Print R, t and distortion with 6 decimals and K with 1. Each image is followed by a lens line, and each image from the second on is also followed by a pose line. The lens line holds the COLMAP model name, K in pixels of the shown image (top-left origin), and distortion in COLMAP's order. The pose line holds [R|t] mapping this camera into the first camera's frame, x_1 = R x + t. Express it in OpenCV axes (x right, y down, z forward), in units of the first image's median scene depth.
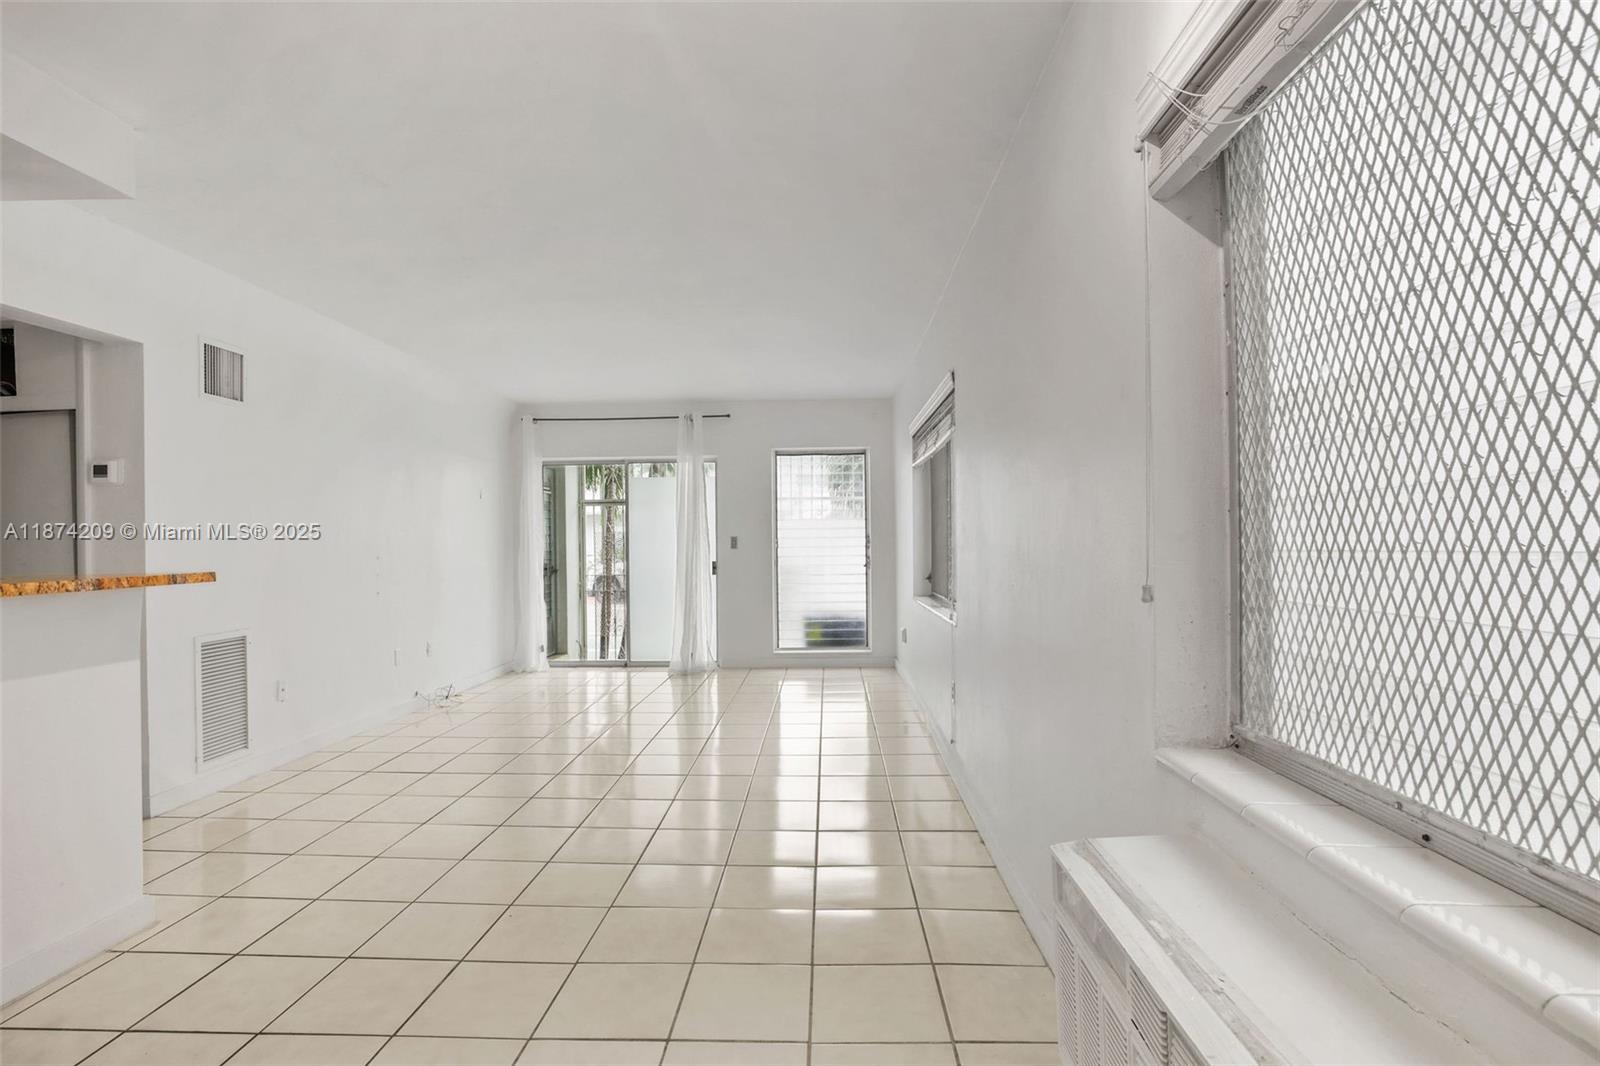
lens RADIAL K [[748.7, 0, 806.1], [0, 748.7, 542.1], [0, 0, 1]] dist [-0.016550, 0.004744]
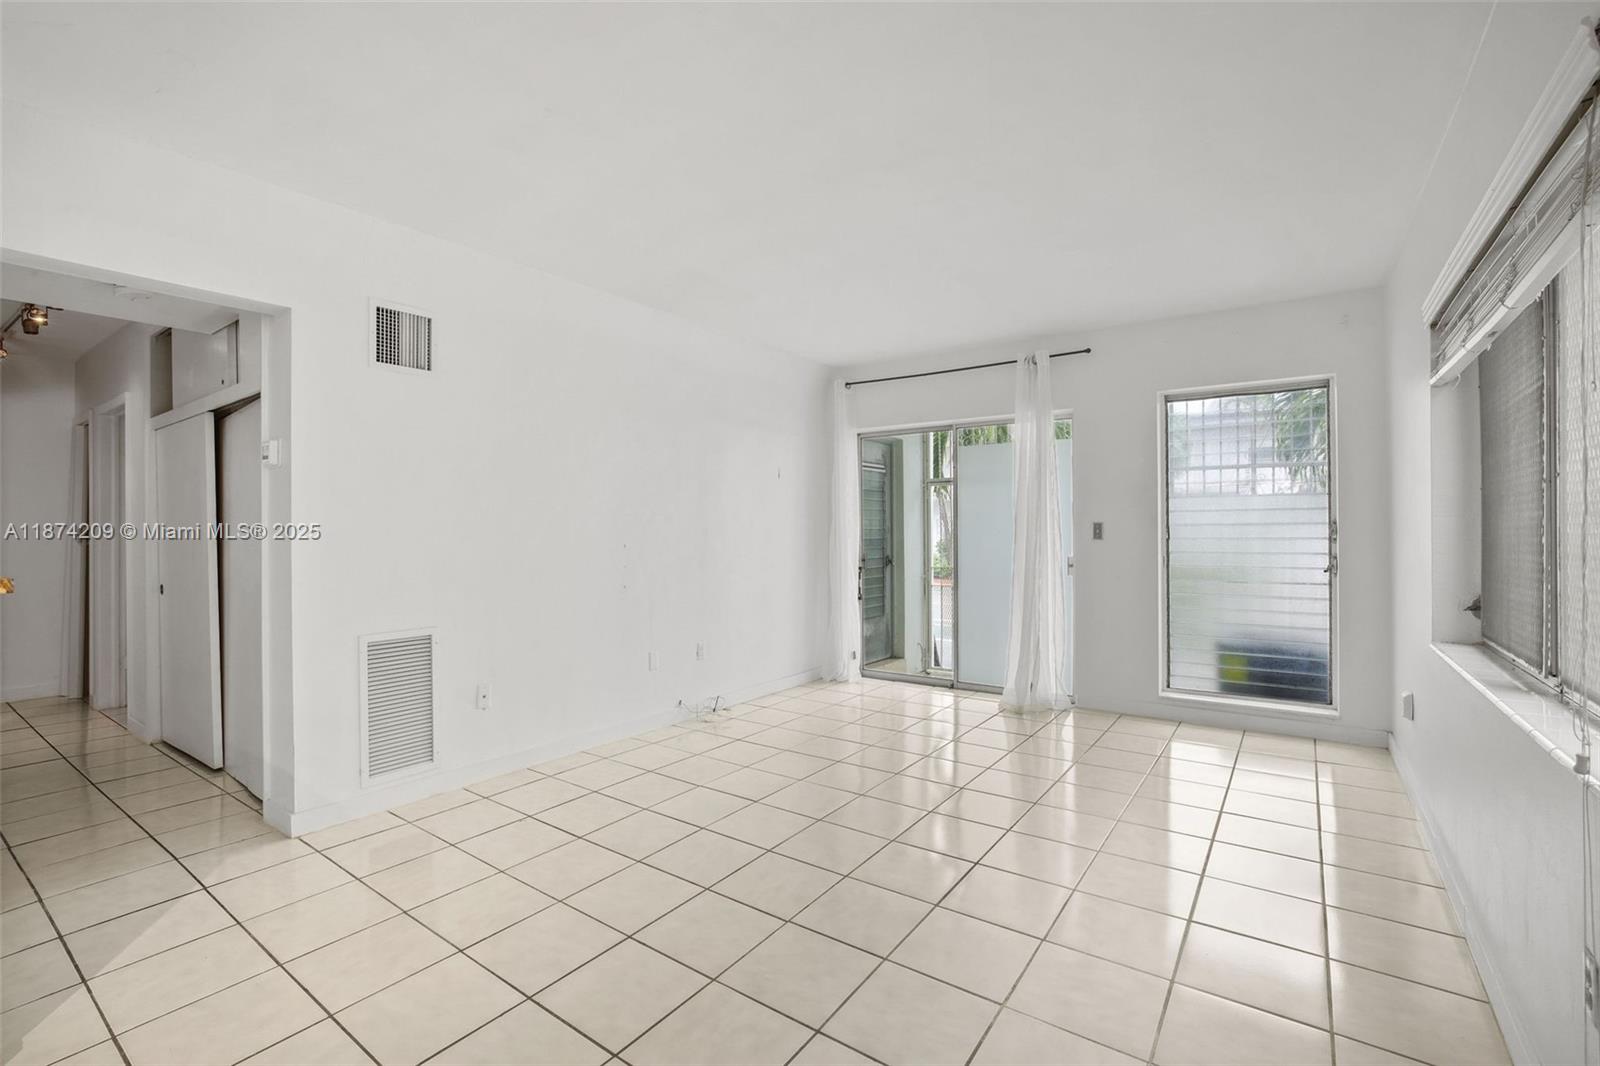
lens RADIAL K [[708.4, 0, 808.4], [0, 708.4, 526.9], [0, 0, 1]] dist [-0.007650, 0.005261]
pose [[0.830622, 0.003266, -0.556827, 0.061954], [-0.003494, 0.999994, 0.000654, -0.003410], [0.556826, 0.001402, 0.830628, 0.387242]]
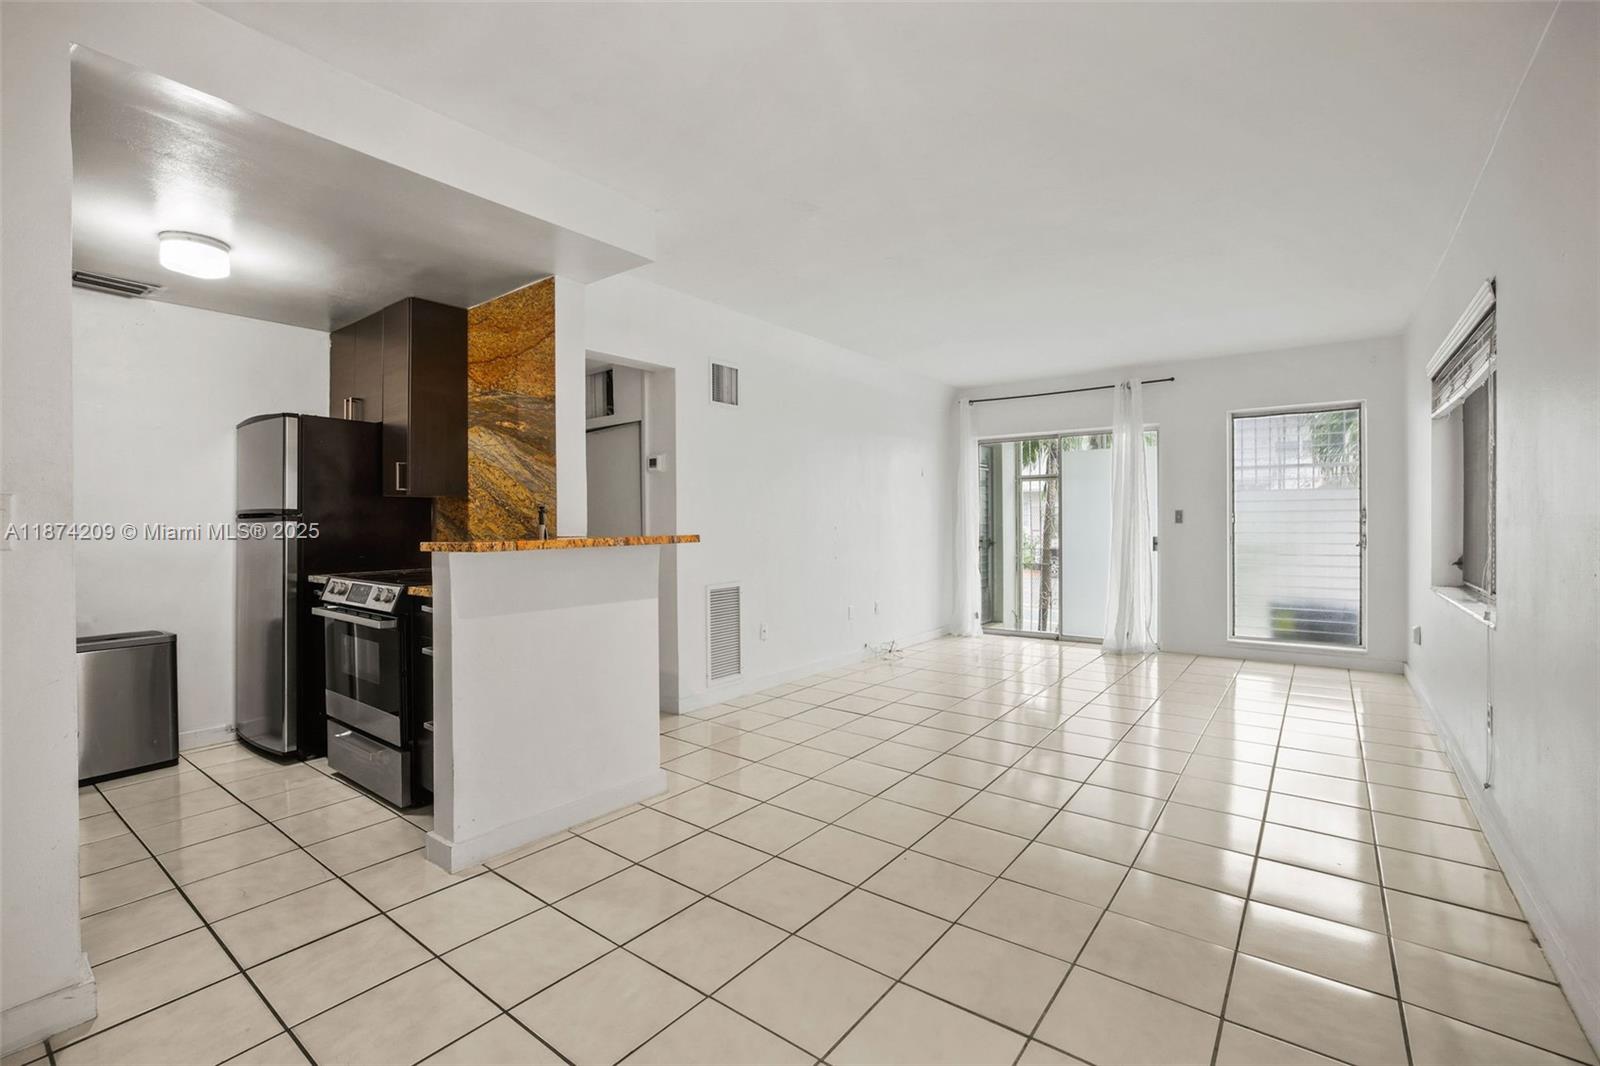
lens RADIAL K [[708.4, 0, 806.4], [0, 708.4, 522.1], [0, 0, 1]] dist [-0.007650, 0.005261]
pose [[0.820151, 0.005360, -0.572122, 0.032690], [-0.002781, 0.999982, 0.005383, 0.004931], [0.572140, -0.002824, 0.820151, 0.038959]]
